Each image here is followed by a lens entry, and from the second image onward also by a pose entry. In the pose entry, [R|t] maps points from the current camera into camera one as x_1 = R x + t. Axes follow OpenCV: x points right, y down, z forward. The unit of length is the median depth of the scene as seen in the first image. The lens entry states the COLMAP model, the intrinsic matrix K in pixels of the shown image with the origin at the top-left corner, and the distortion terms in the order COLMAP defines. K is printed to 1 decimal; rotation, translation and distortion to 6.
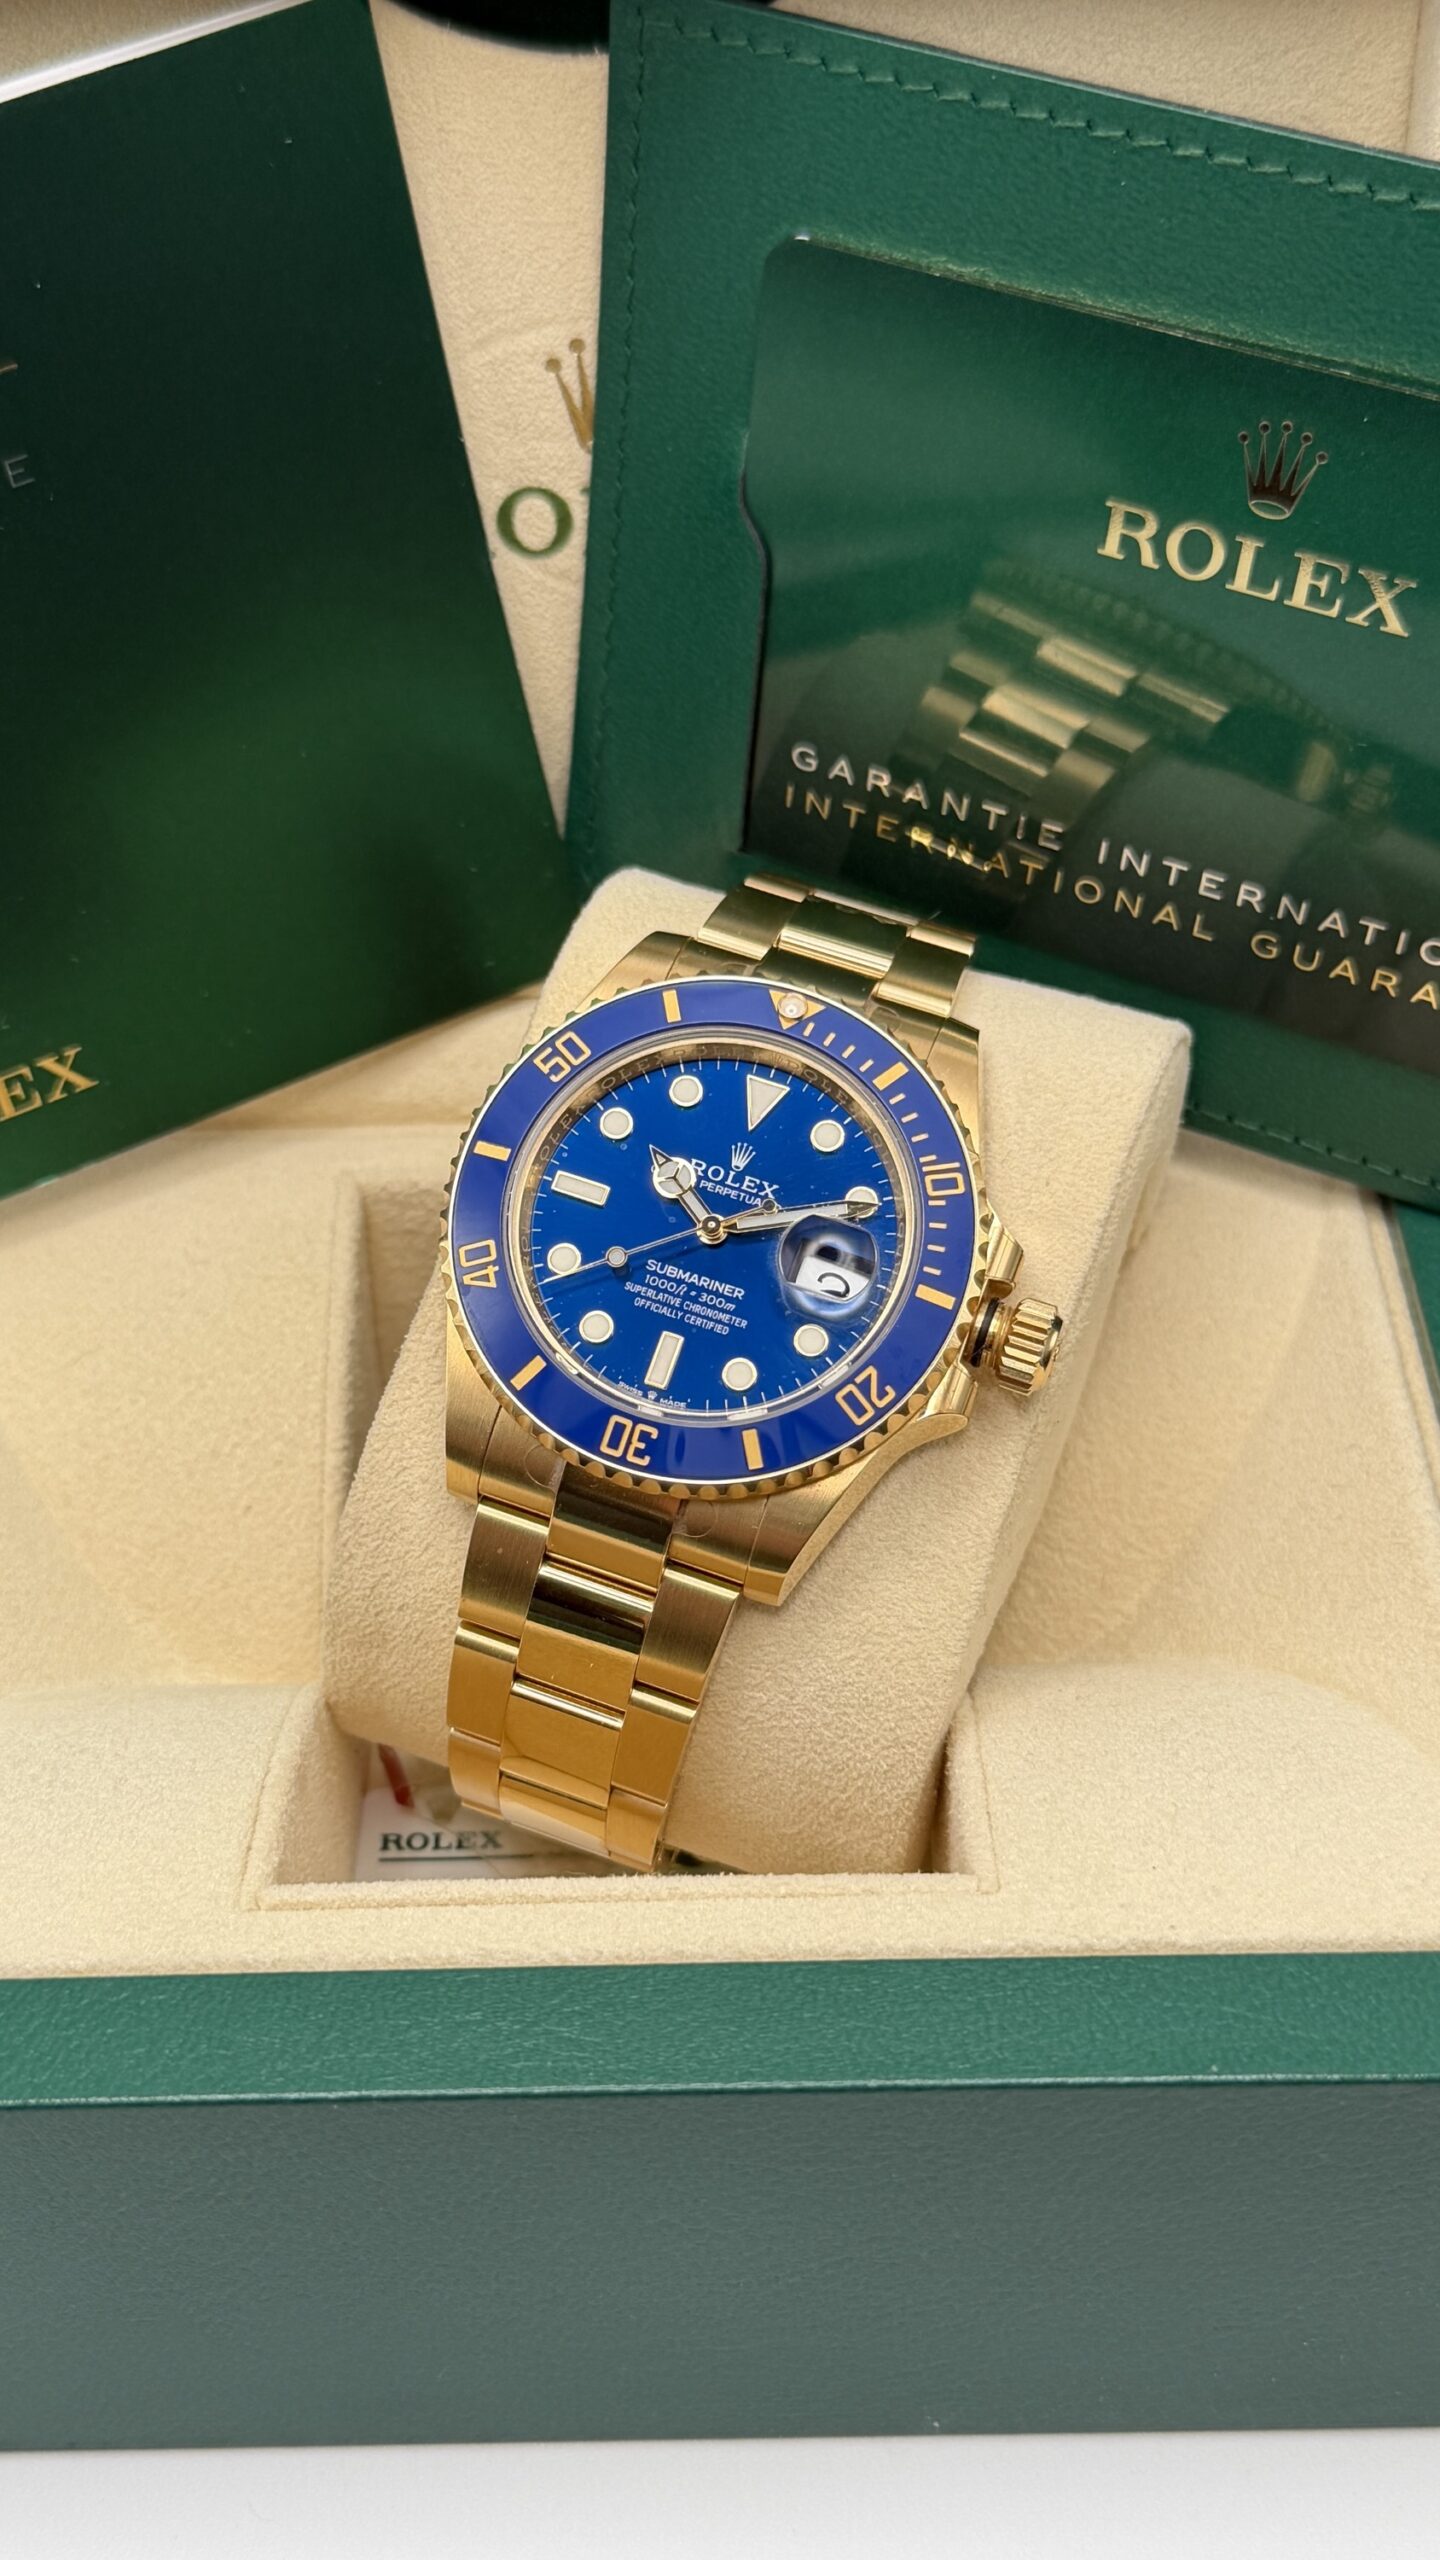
lens RADIAL K [[3109.5, 0, 712.4], [0, 3109.5, 1287.2], [0, 0, 1]] dist [0.166707, -0.412148]
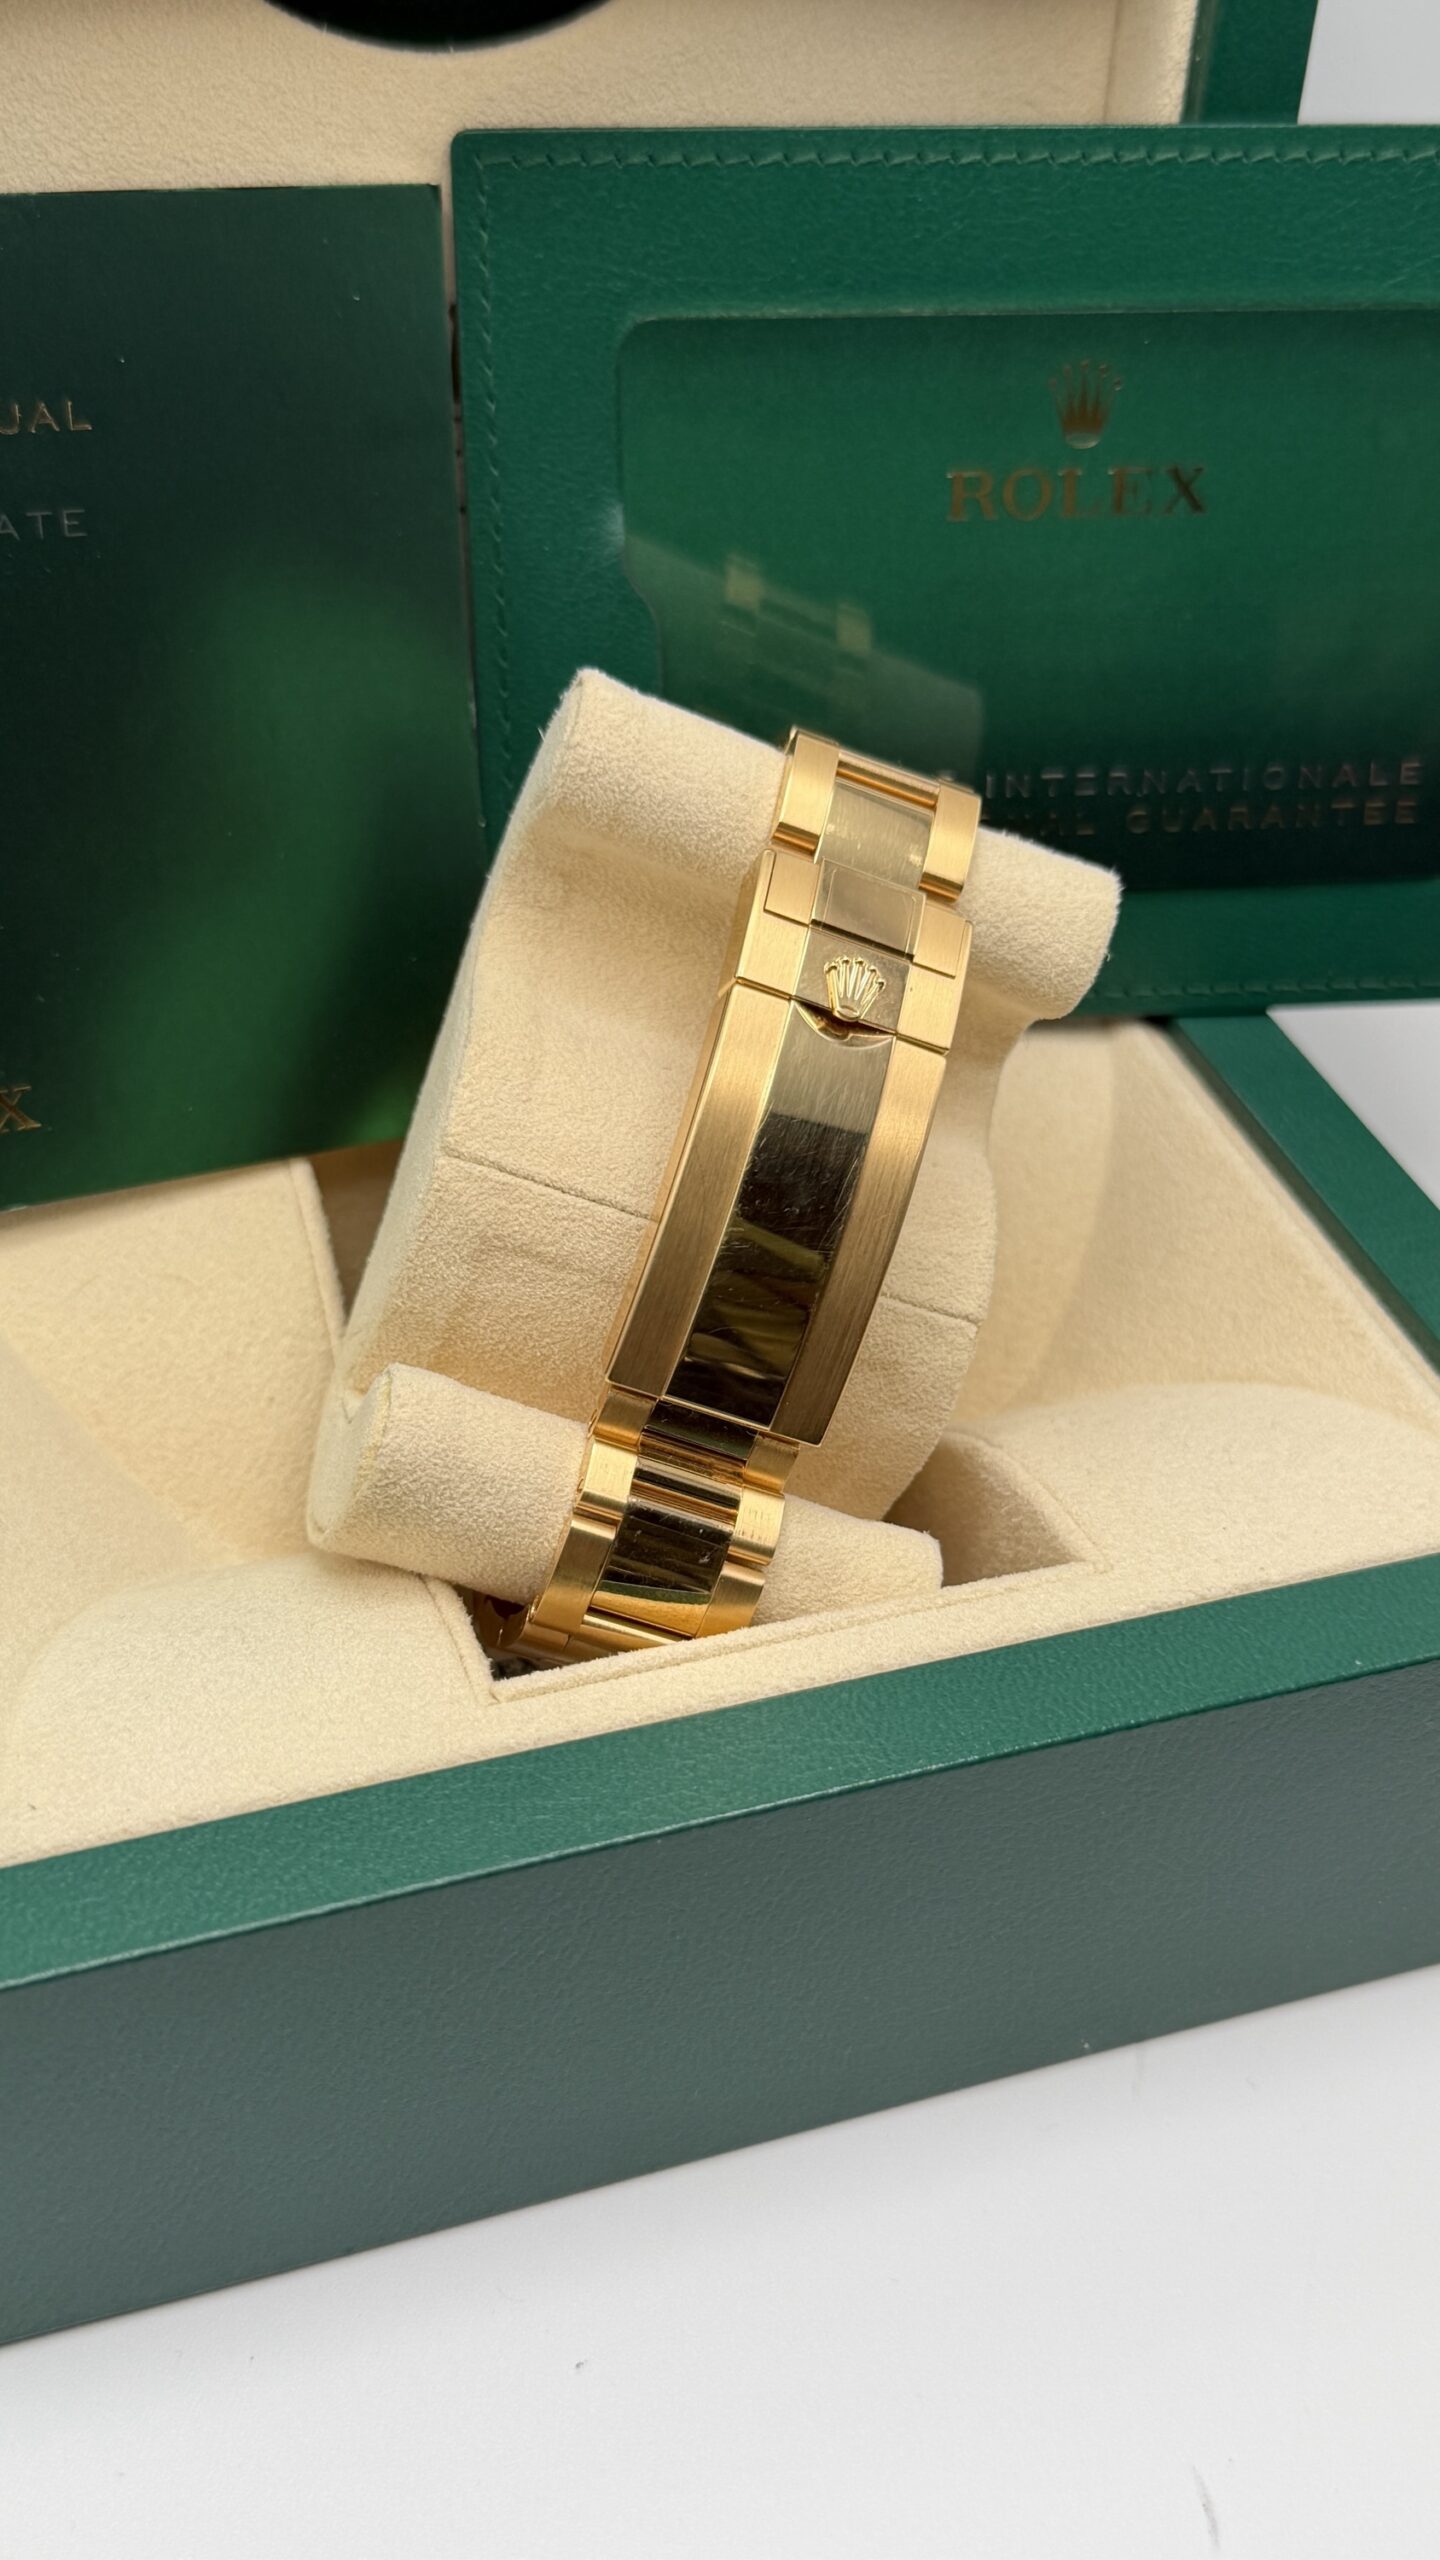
lens RADIAL K [[2641.6, 0, 720.0], [0, 2641.6, 1280.0], [0, 0, 1]] dist [0.167102, -0.464697]
pose [[0.945860, -0.139707, 0.292968, -0.289911], [0.146555, 0.989201, -0.001443, 0.058855], [-0.289603, 0.044301, 0.956121, 0.078358]]
